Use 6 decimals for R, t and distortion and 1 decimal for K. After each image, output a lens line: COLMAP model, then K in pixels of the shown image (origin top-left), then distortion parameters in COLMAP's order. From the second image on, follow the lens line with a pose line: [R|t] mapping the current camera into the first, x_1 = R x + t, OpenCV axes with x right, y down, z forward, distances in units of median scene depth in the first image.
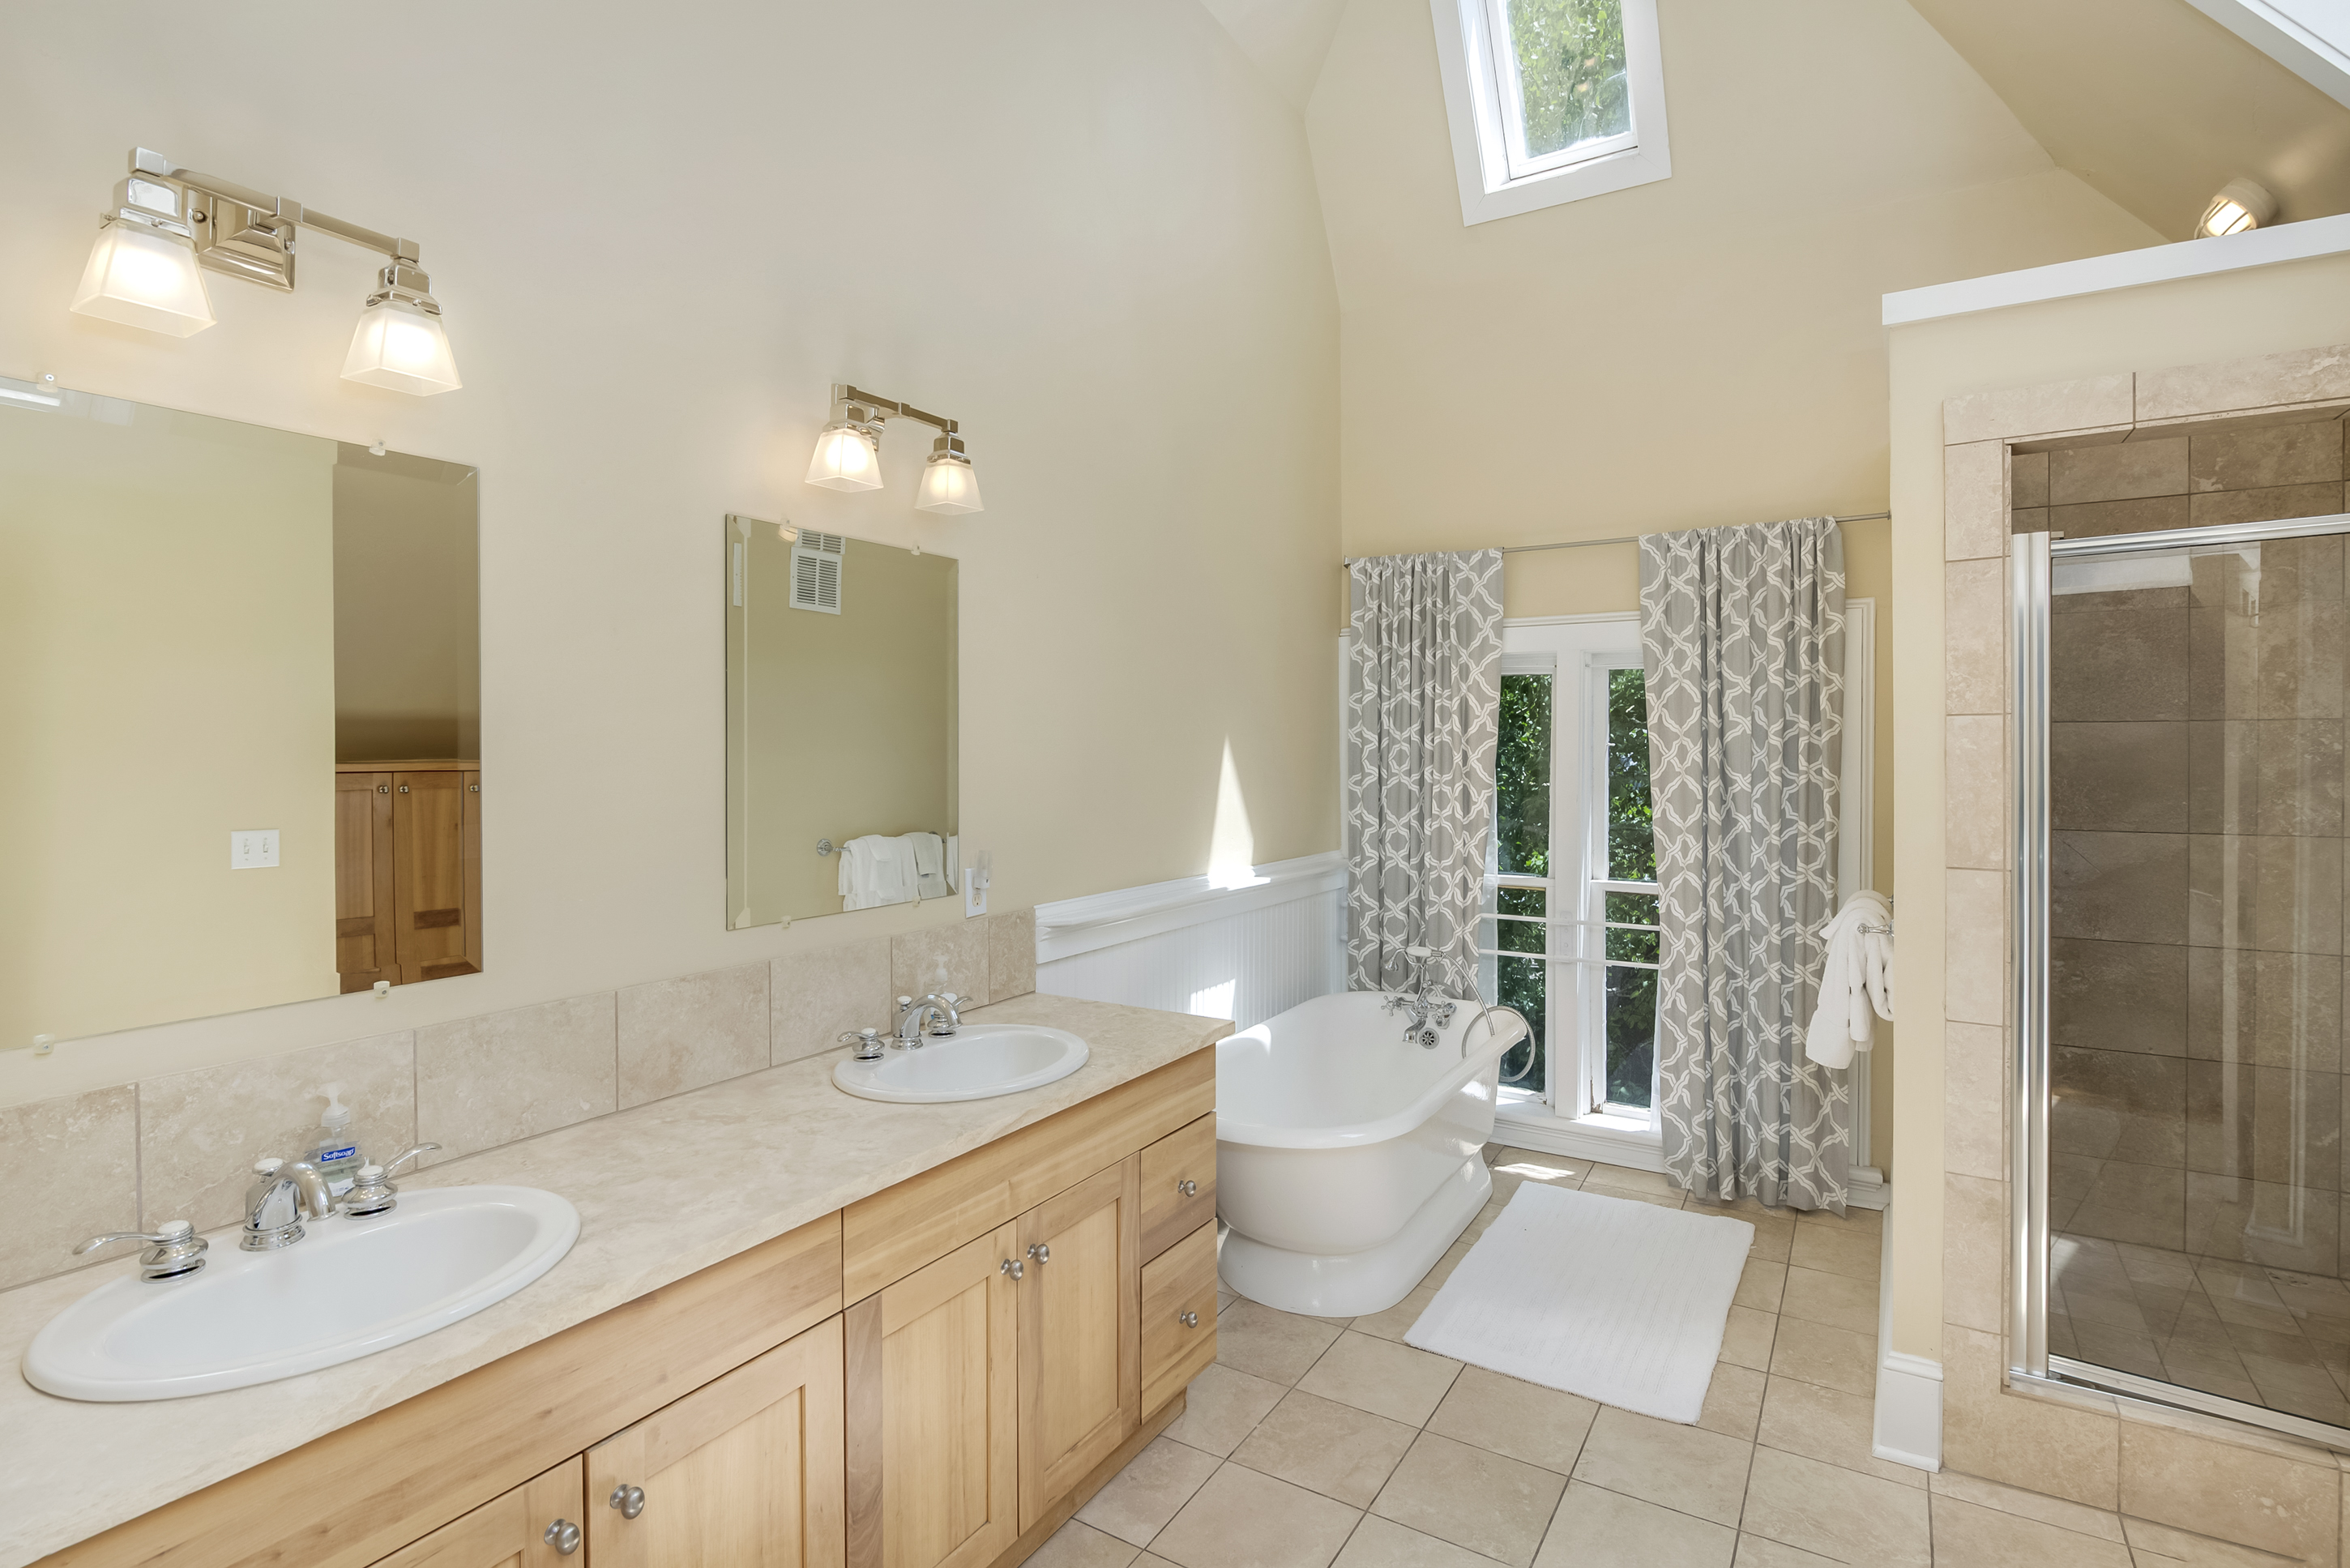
lens RADIAL K [[1144.9, 0, 1173.9], [0, 1144.9, 771.0], [0, 0, 1]] dist [-0.005065, -0.000645]
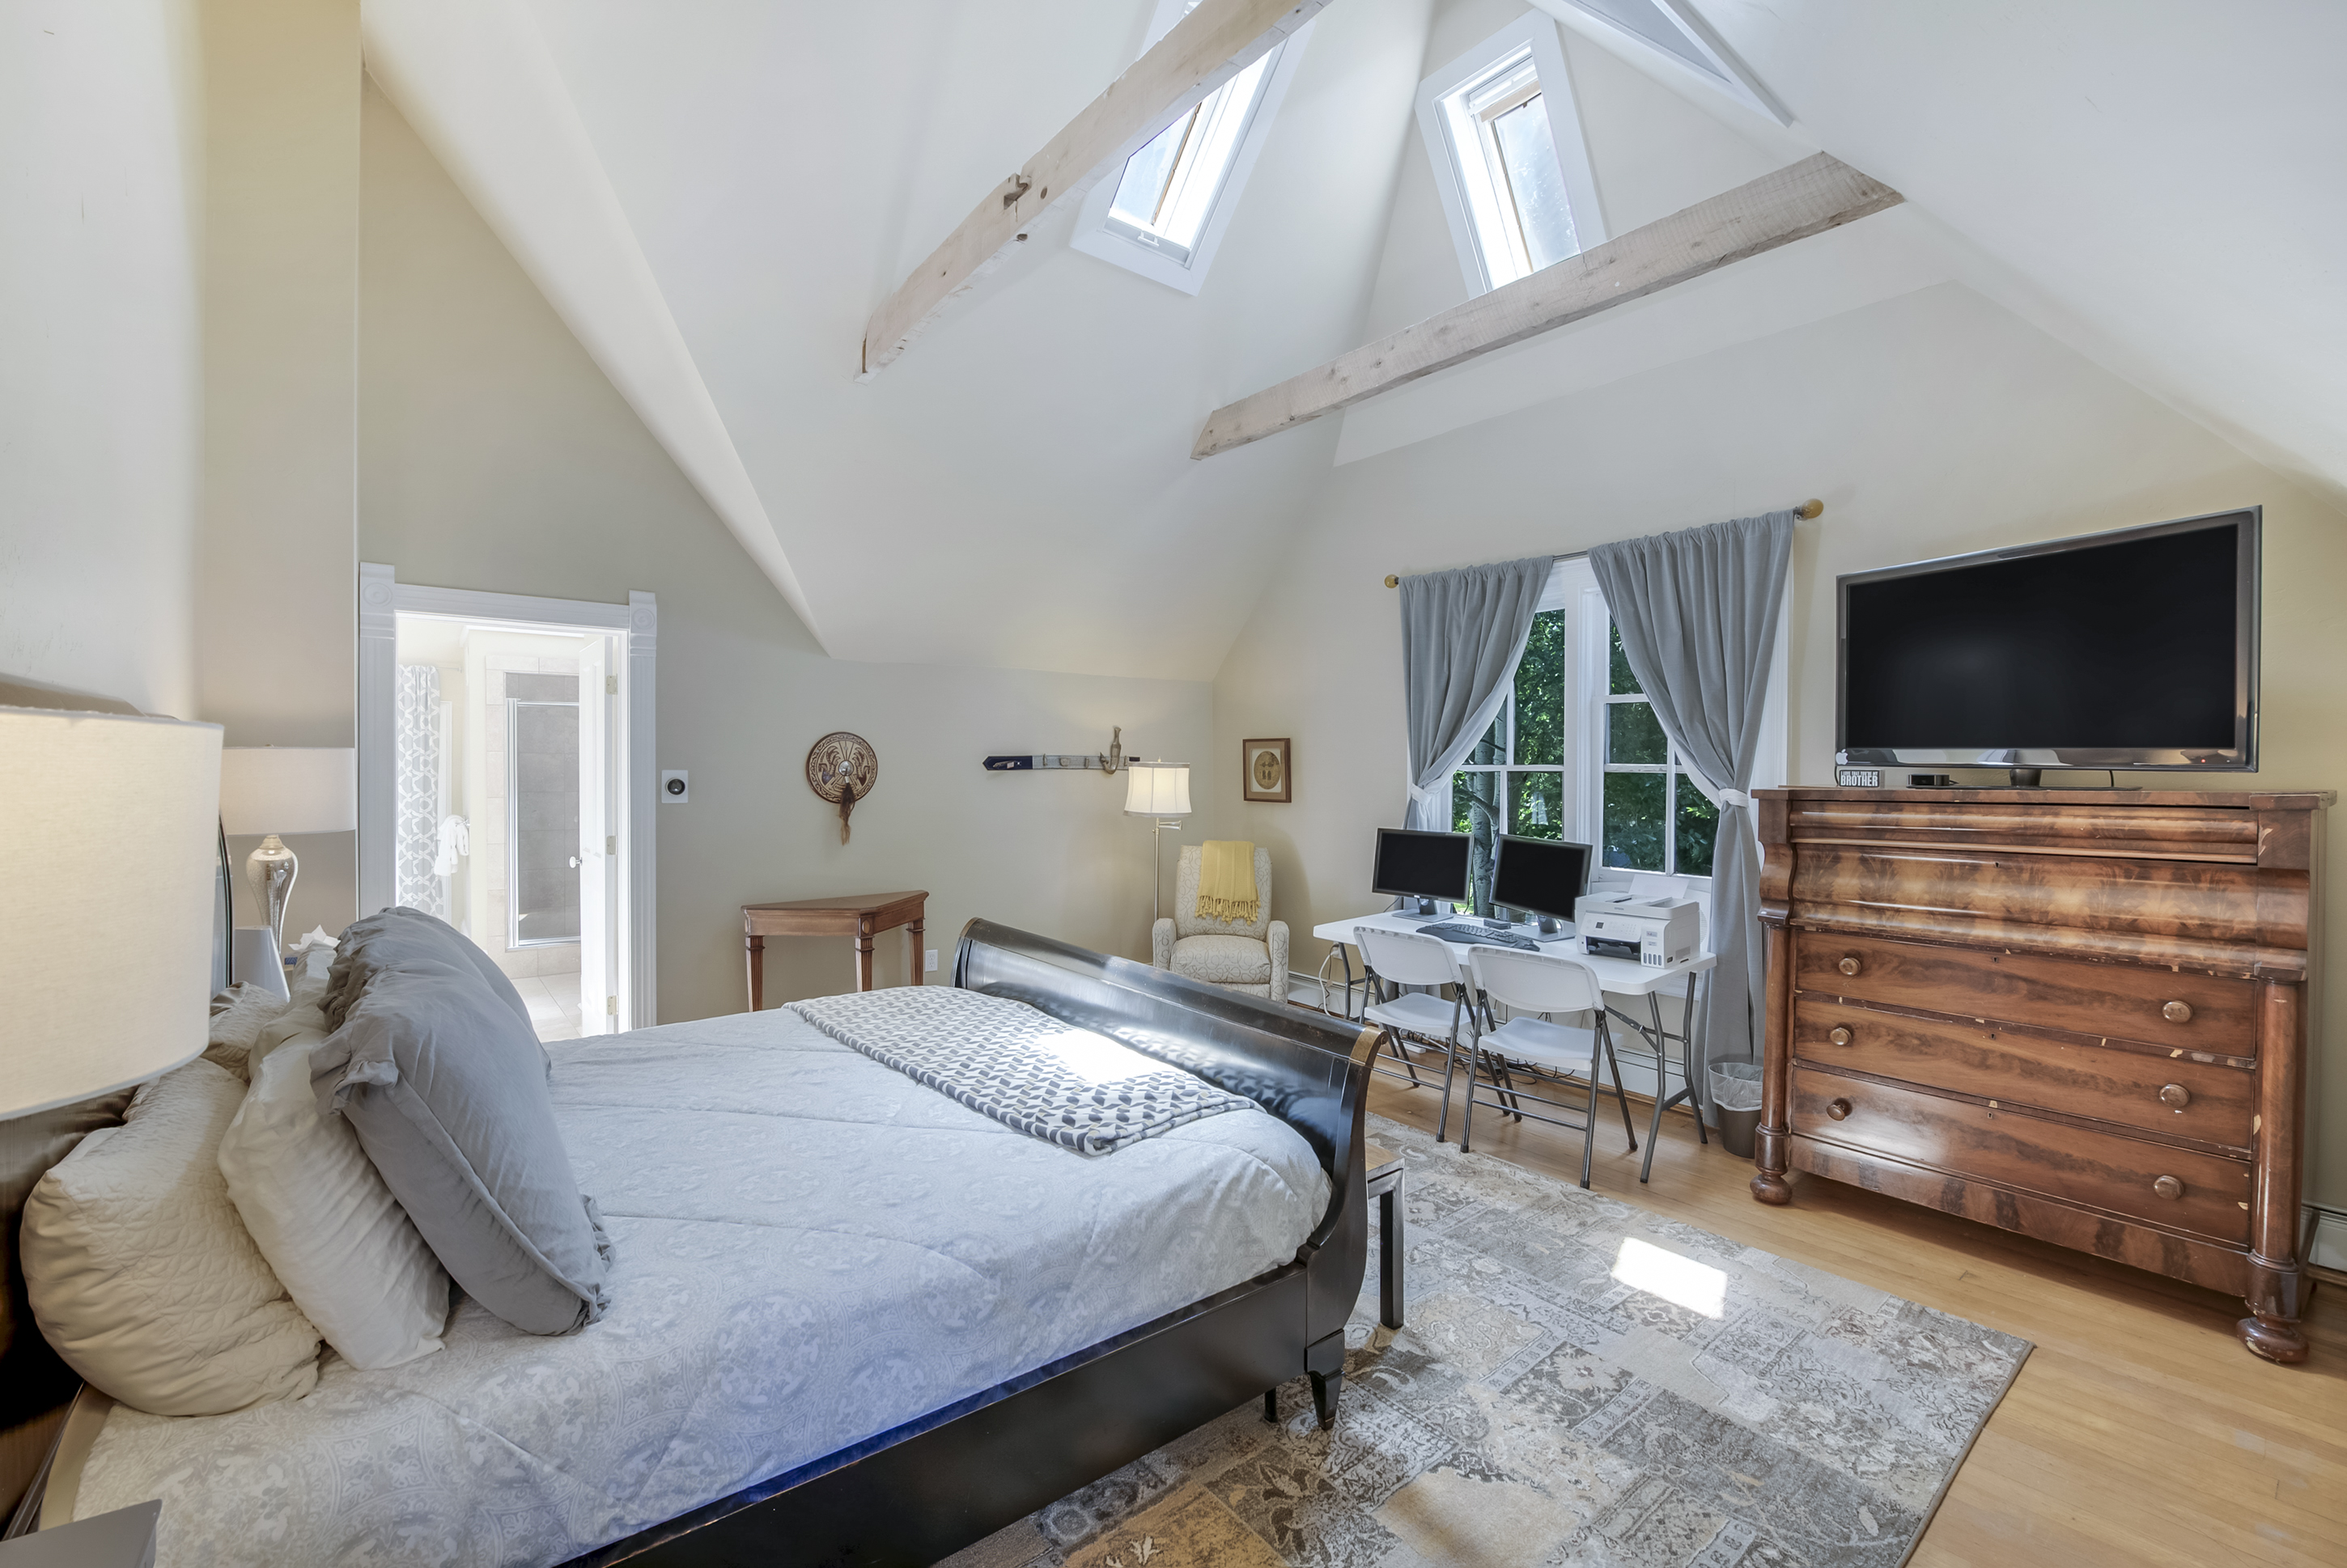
lens RADIAL K [[987.0, 0, 1172.5], [0, 987.0, 784.0], [0, 0, 1]] dist [-0.001353, -0.000074]
pose [[0.338619, -0.002936, 0.940919, -0.874966], [0.011047, 0.999939, -0.000856, 0.047355], [-0.940859, 0.010684, 0.338631, -1.198956]]
